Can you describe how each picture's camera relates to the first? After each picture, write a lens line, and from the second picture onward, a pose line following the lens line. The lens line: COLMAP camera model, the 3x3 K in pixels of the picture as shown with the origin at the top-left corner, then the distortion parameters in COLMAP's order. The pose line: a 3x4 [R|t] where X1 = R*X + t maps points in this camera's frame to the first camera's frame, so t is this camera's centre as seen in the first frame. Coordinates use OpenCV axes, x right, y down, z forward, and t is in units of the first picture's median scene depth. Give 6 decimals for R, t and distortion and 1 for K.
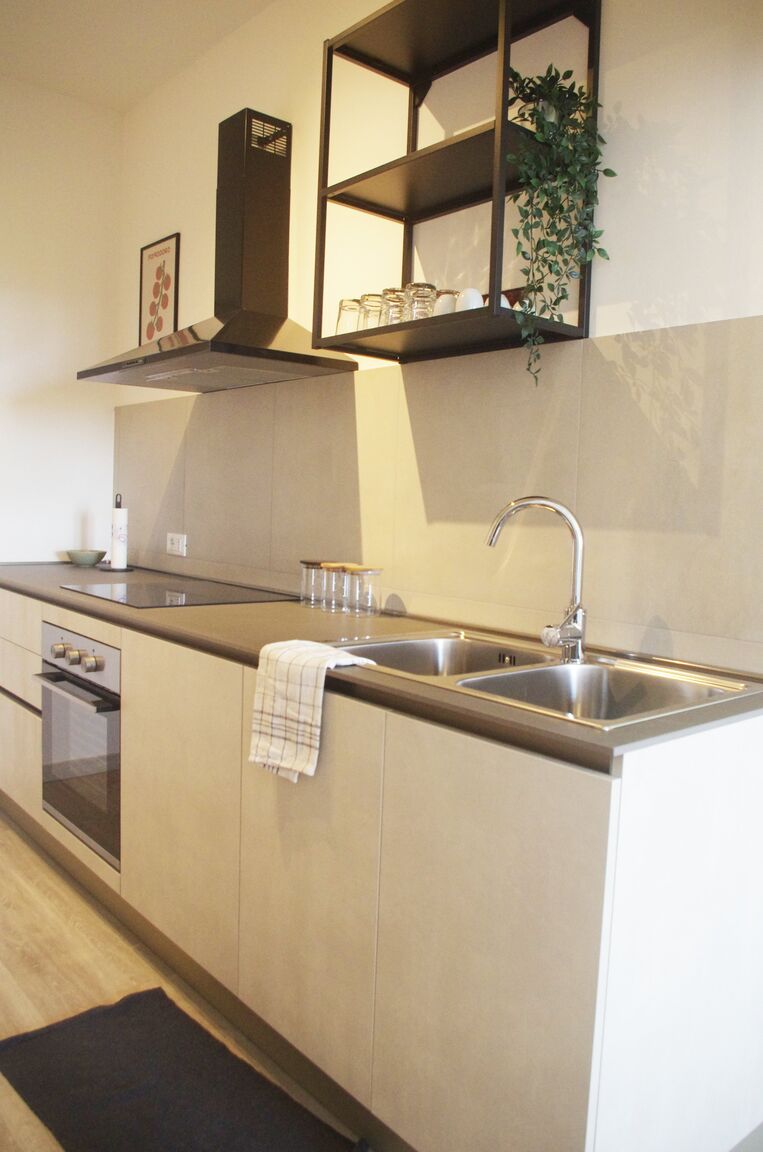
lens RADIAL K [[893.4, 0, 381.2], [0, 893.4, 564.0], [0, 0, 1]] dist [-0.092519, 0.044204]
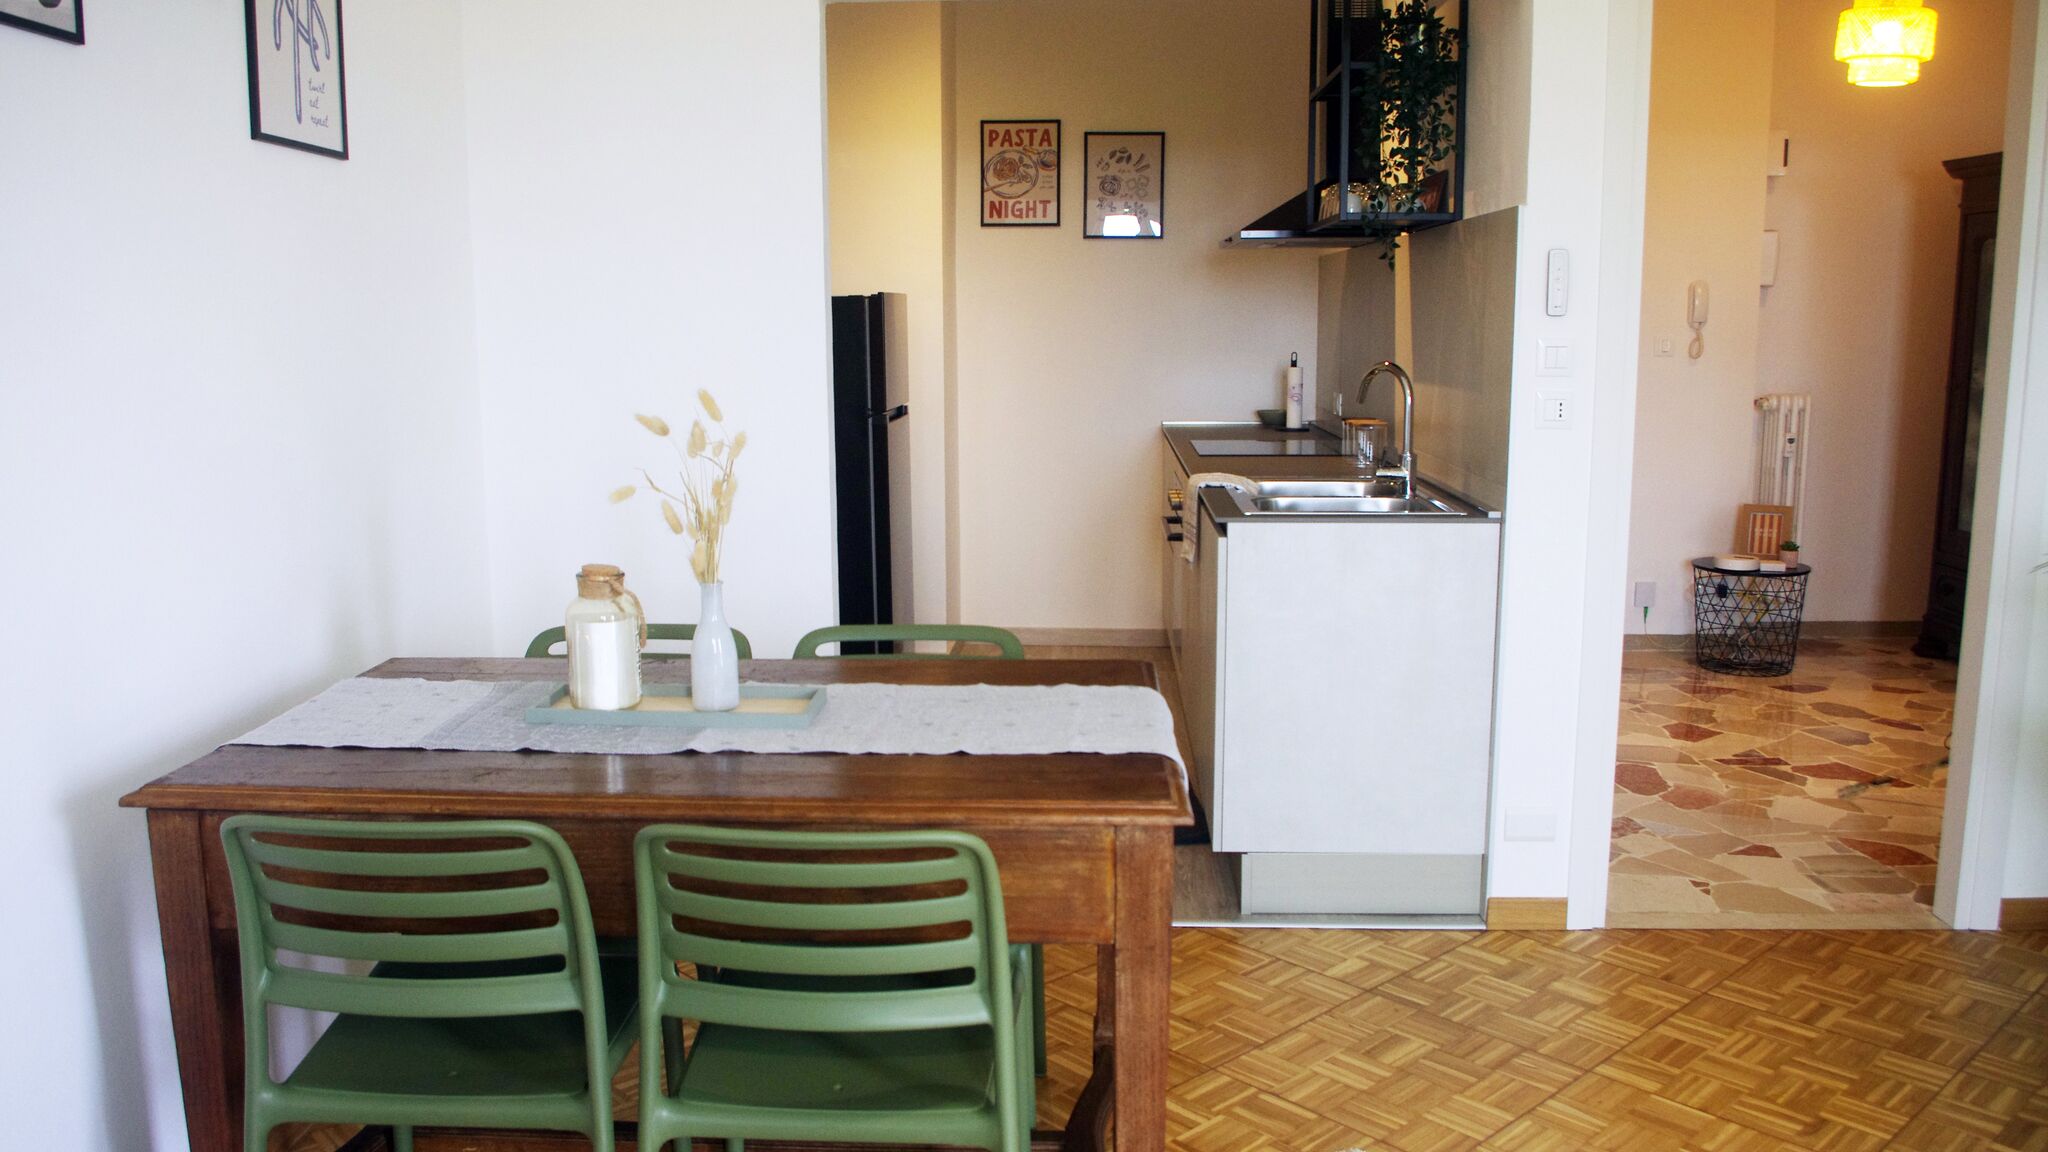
lens RADIAL K [[1583.6, 0, 998.2], [0, 1583.6, 576.0], [0, 0, 1]] dist [-0.091501, 0.037607]
pose [[0.723132, 0.071867, -0.686961, 1.296171], [-0.014305, 0.995917, 0.089130, 0.032612], [0.690562, -0.054625, 0.721207, -0.949293]]
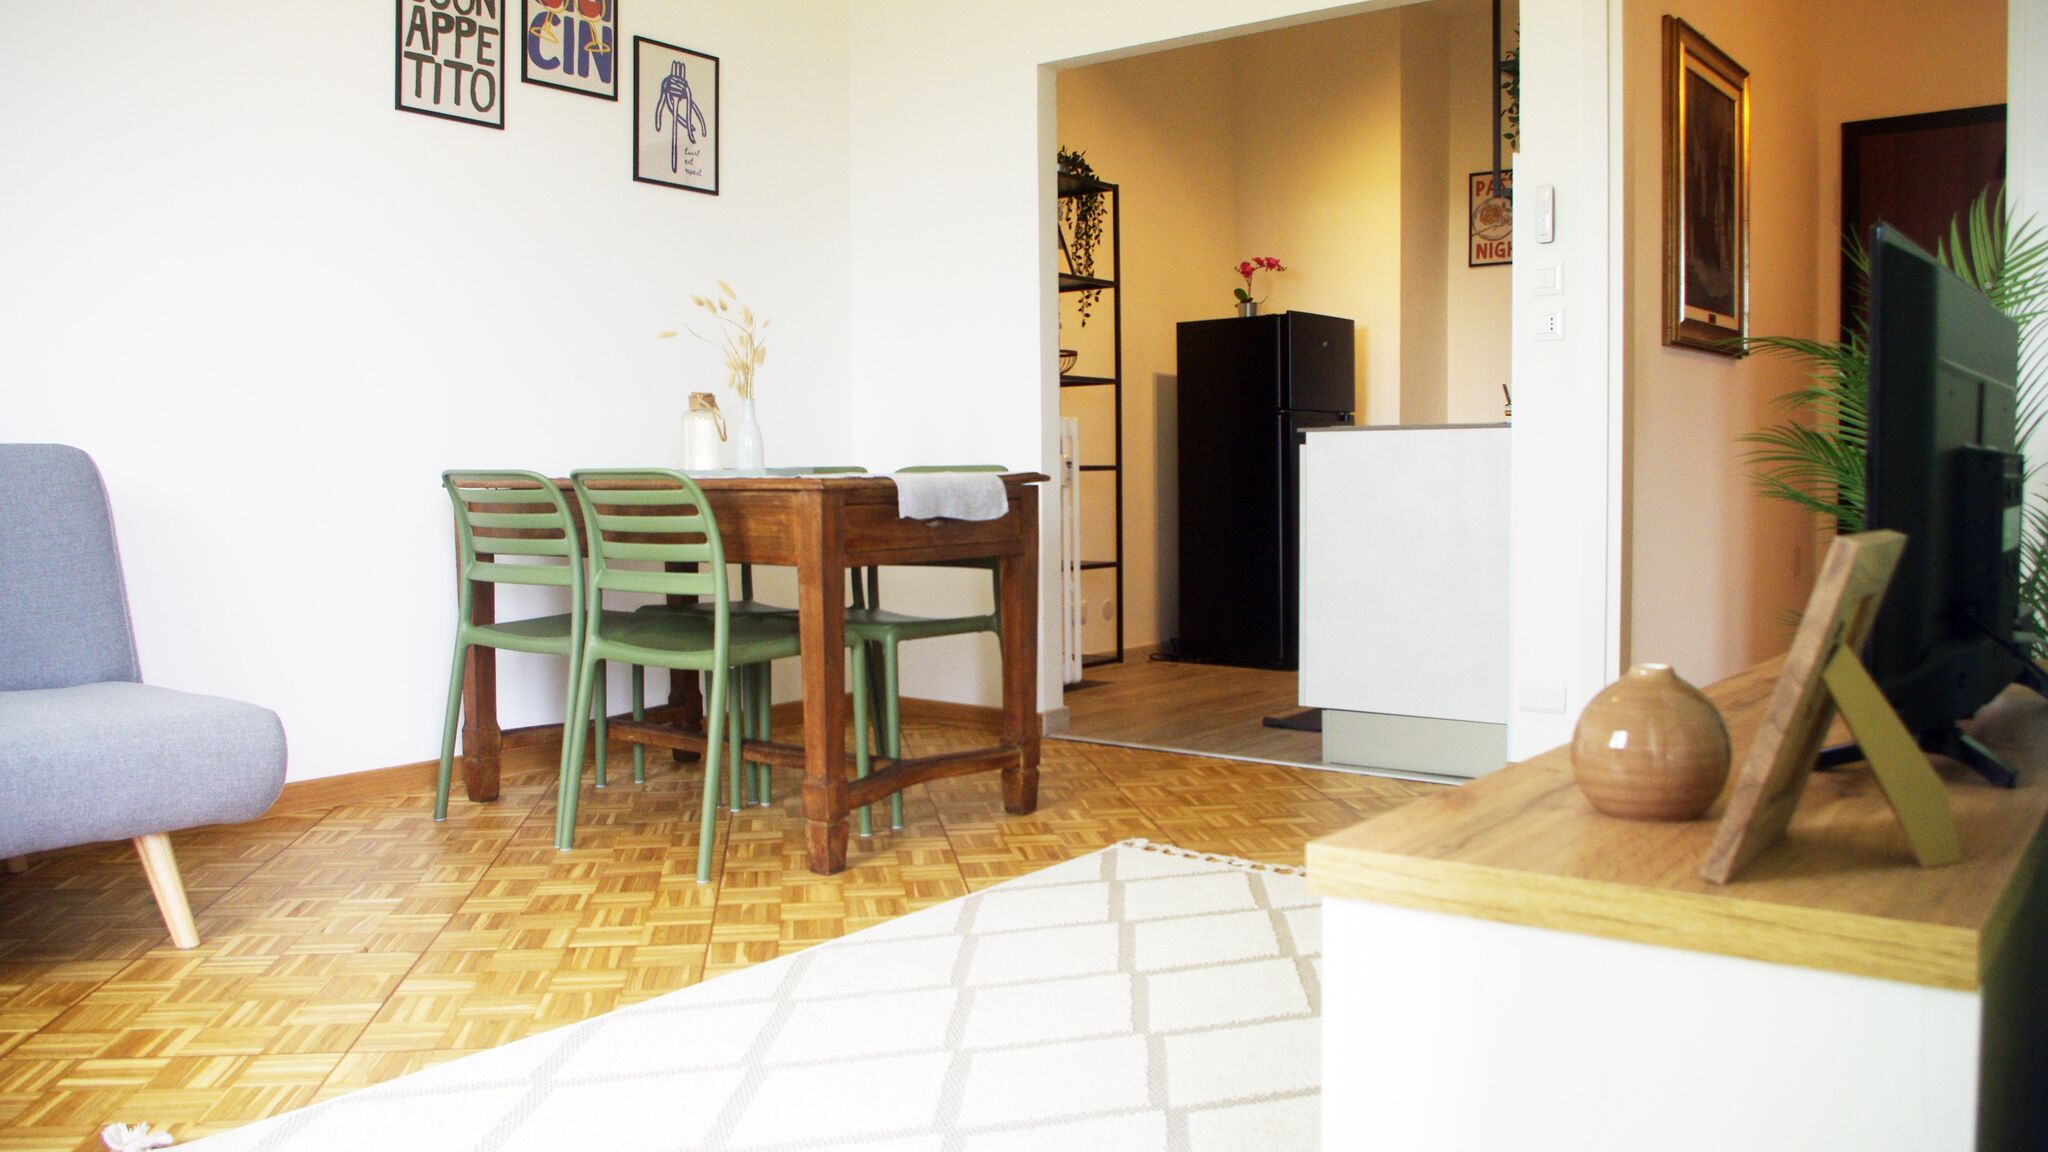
lens RADIAL K [[1598.4, 0, 1005.4], [0, 1598.4, 578.9], [0, 0, 1]] dist [-0.090582, 0.037335]
pose [[0.200944, 0.026880, -0.979234, 2.451687], [-0.050552, 0.998576, 0.017038, 0.339000], [0.978298, 0.046078, 0.202017, -0.291276]]
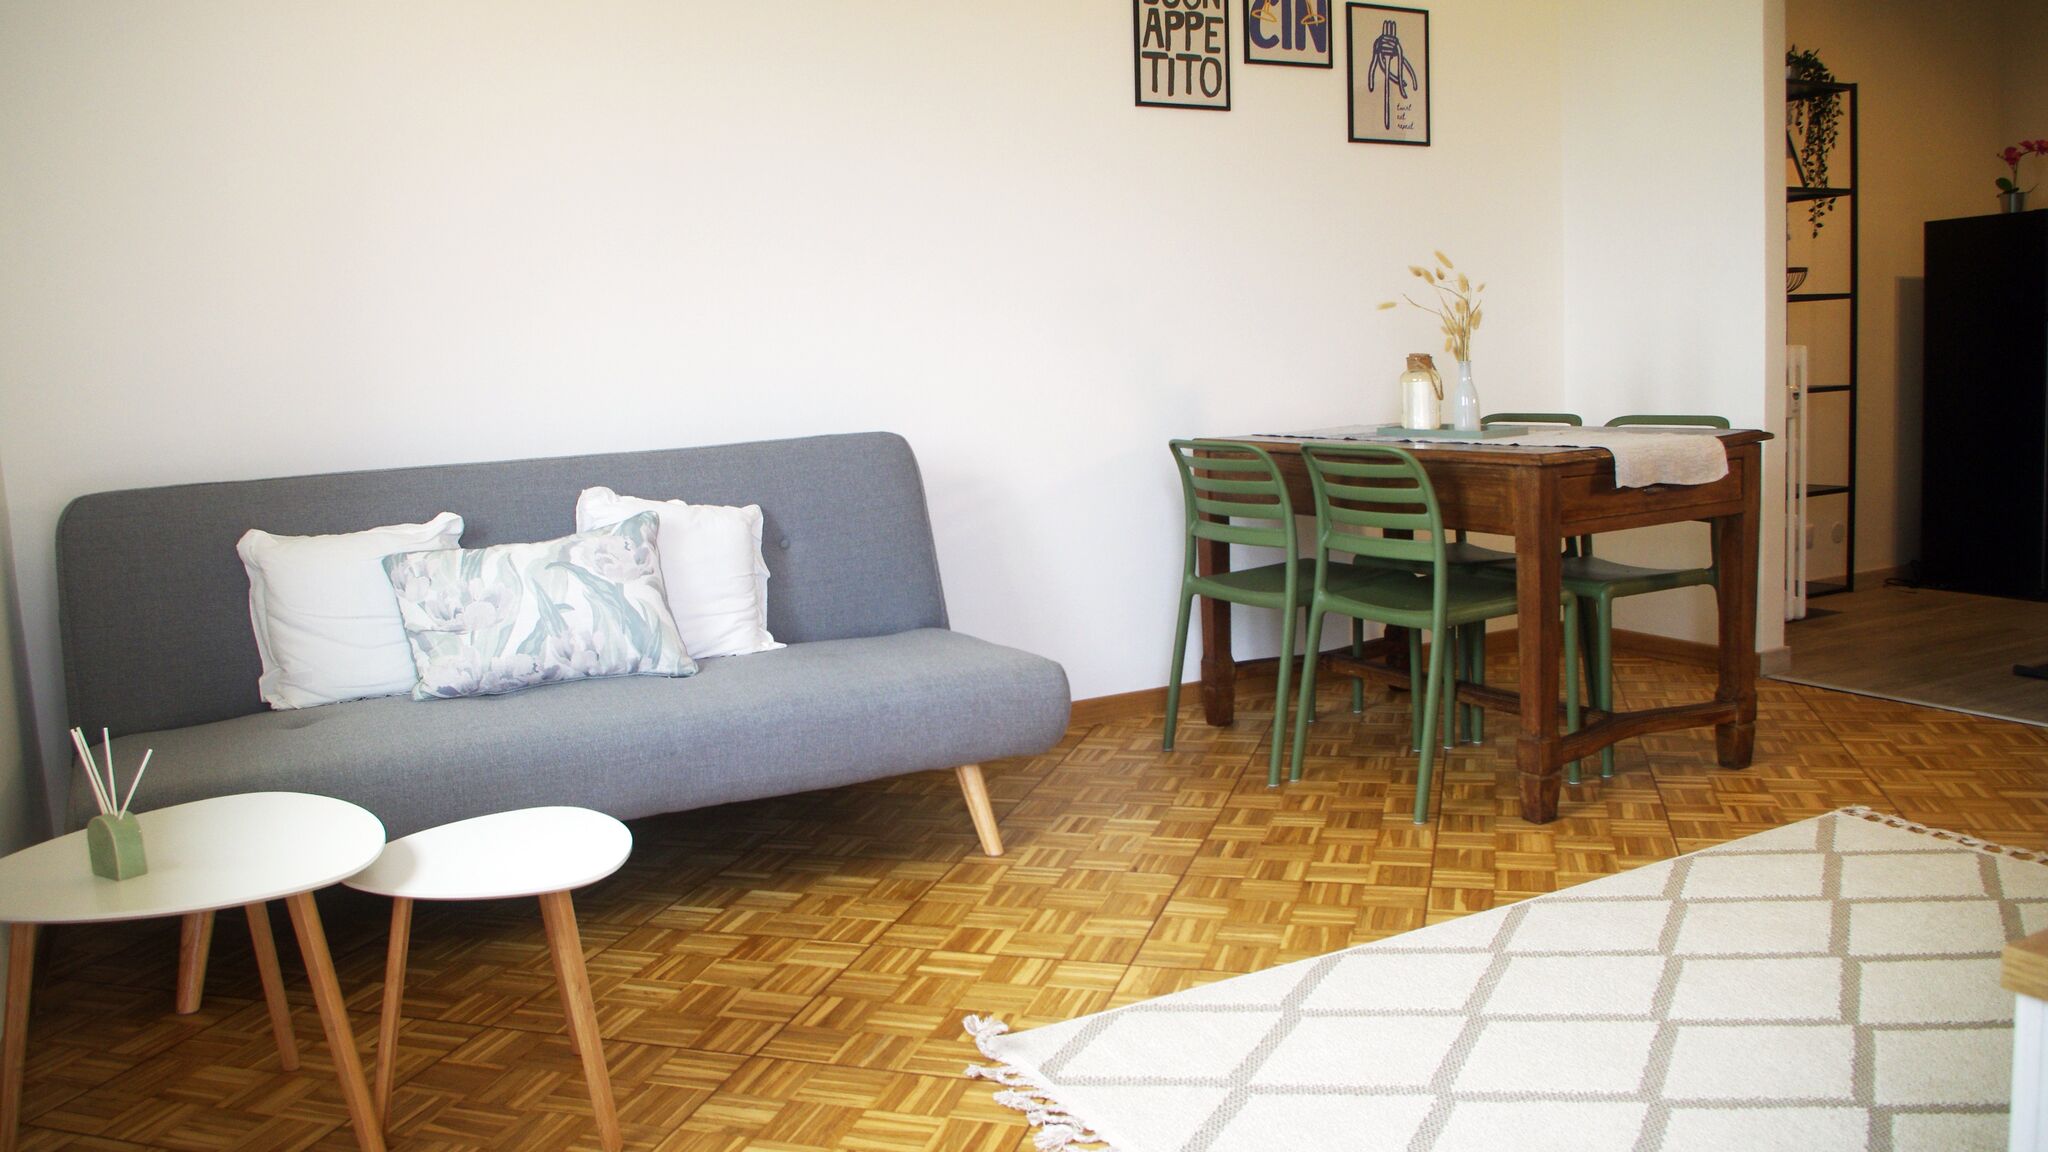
lens RADIAL K [[1583.6, 0, 998.2], [0, 1583.6, 576.0], [0, 0, 1]] dist [-0.091501, 0.037607]
pose [[-0.230289, 0.104752, -0.967468, 2.607365], [-0.024652, 0.993242, 0.113411, 0.217823], [0.972810, 0.049967, -0.226150, -0.332861]]
